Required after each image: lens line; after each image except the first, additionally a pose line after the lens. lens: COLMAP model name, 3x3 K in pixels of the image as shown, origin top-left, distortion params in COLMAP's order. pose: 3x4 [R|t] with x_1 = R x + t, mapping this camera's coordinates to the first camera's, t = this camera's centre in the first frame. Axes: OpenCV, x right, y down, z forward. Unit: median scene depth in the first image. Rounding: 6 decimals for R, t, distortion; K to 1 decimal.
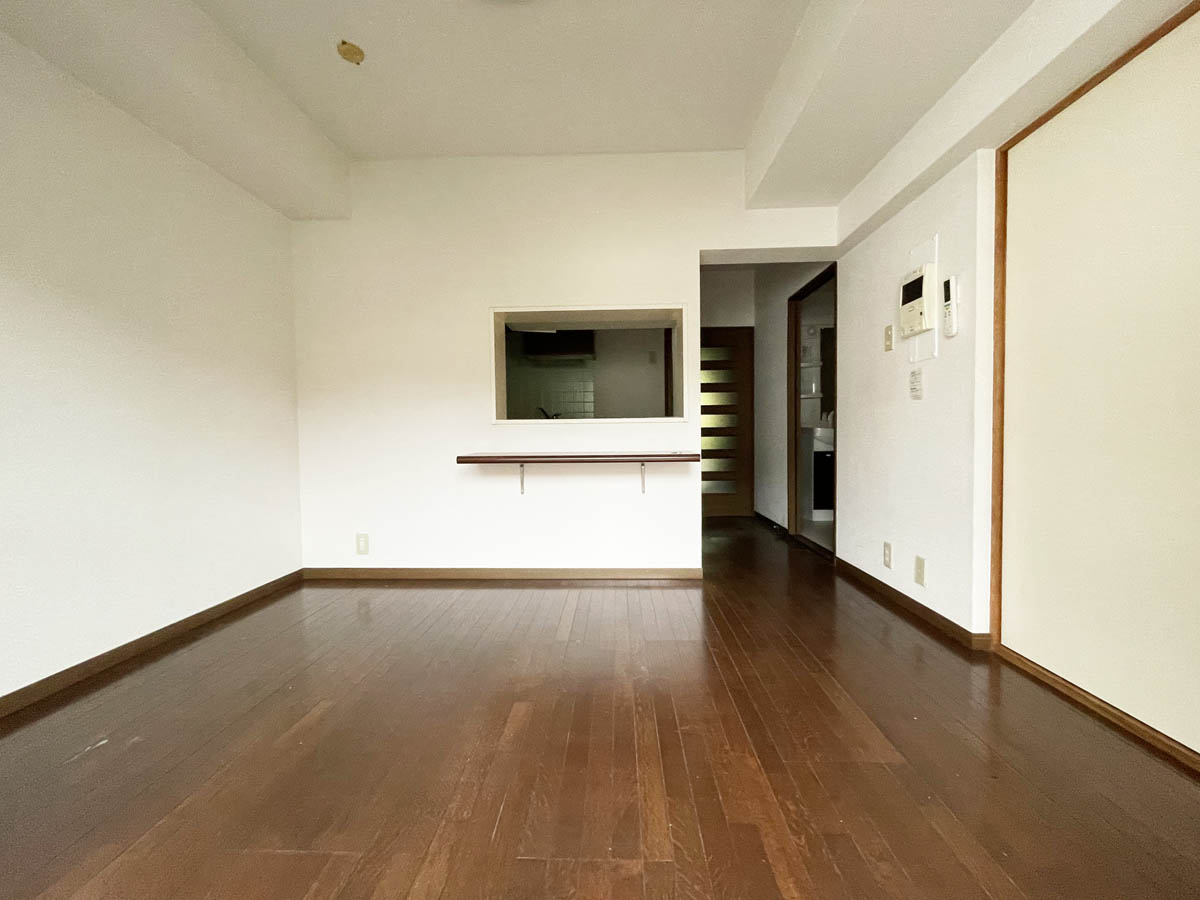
lens RADIAL K [[486.4, 0, 605.7], [0, 486.4, 454.4], [0, 0, 1]] dist [0.003127, -0.000160]
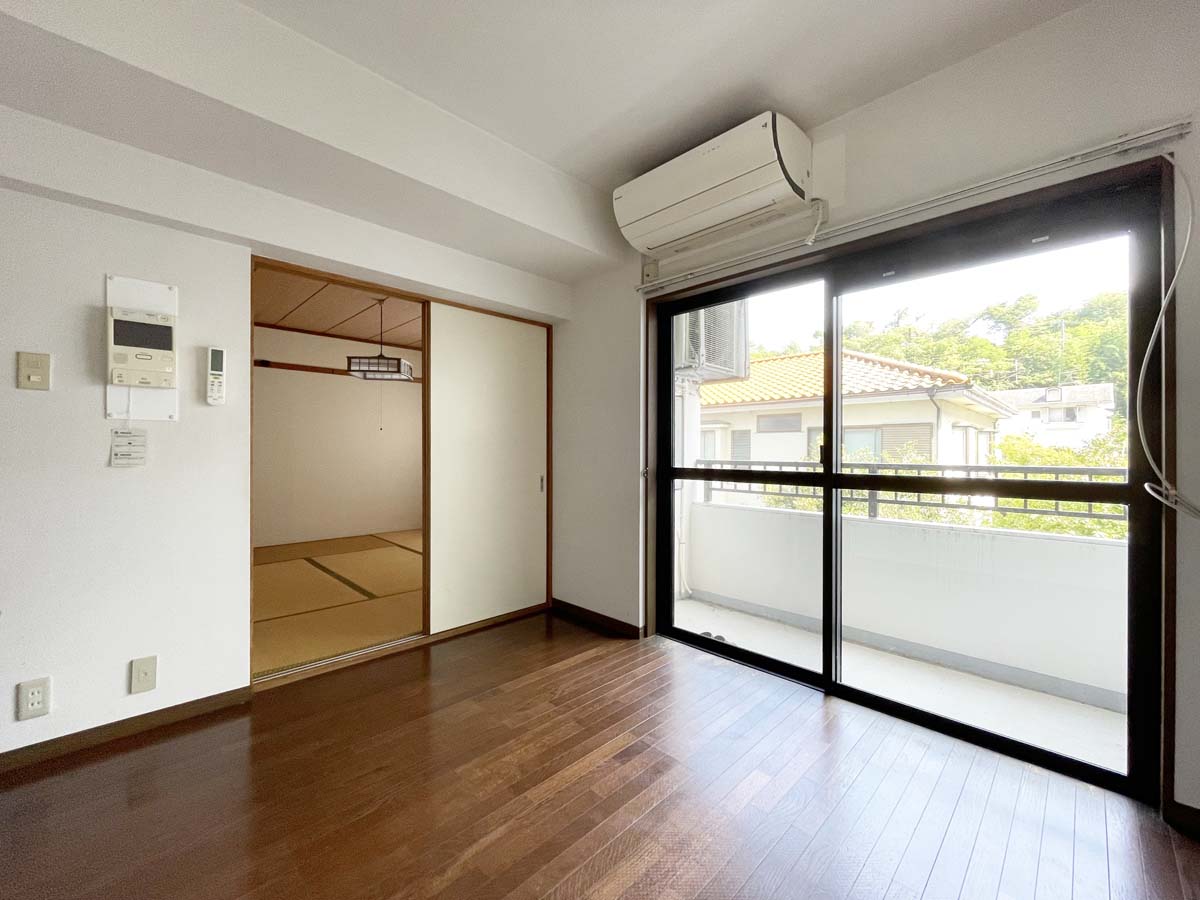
lens RADIAL K [[486.4, 0, 591.7], [0, 486.4, 448.8], [0, 0, 1]] dist [0.003127, -0.000160]
pose [[-0.714100, 0.014004, 0.699904, -0.395956], [0.032027, 0.999407, 0.012680, -0.106021], [-0.699311, 0.031470, -0.714124, 0.868358]]
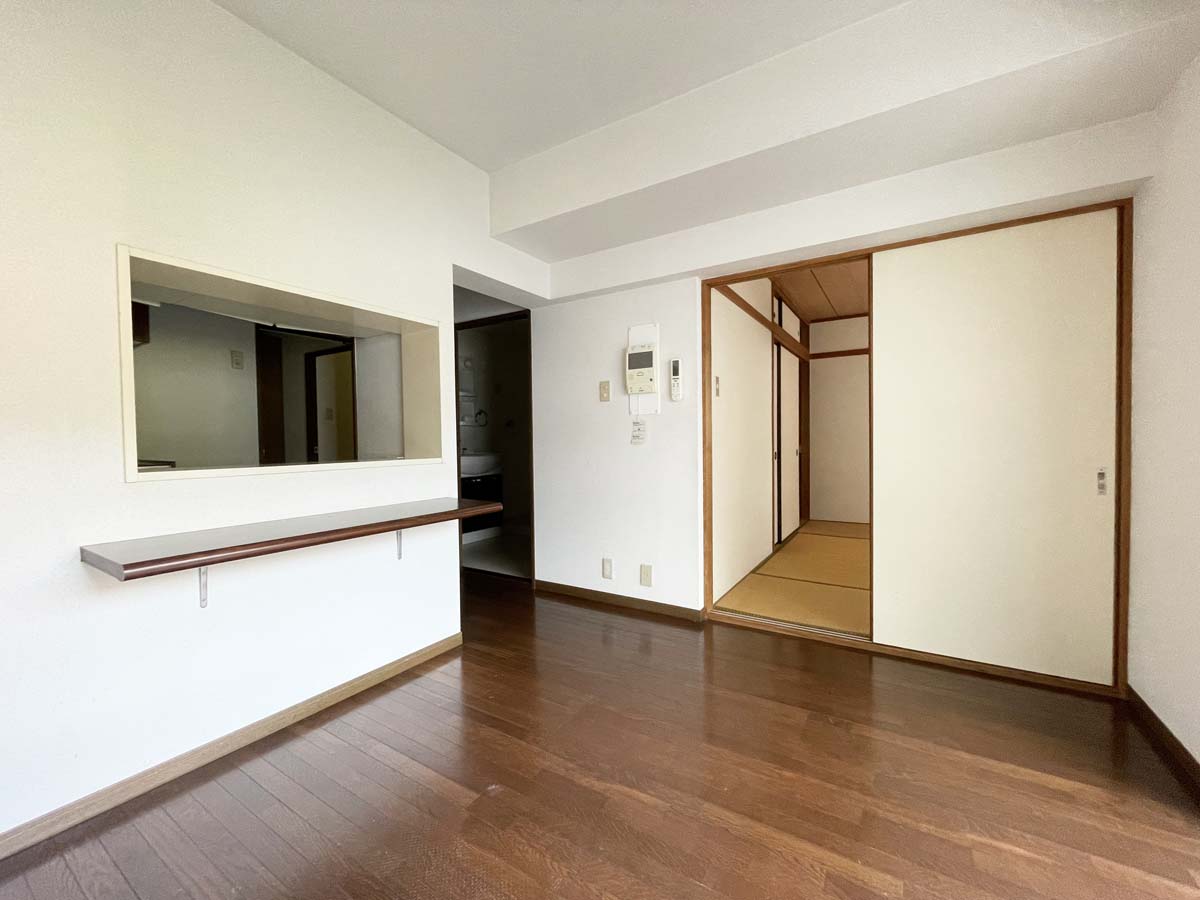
lens RADIAL K [[486.4, 0, 602.9], [0, 486.4, 447.9], [0, 0, 1]] dist [0.003127, -0.000160]
pose [[0.507563, -0.015283, 0.861479, -0.438384], [0.039545, 0.999202, -0.005572, -0.081770], [-0.860707, 0.036895, 0.507762, 0.356947]]
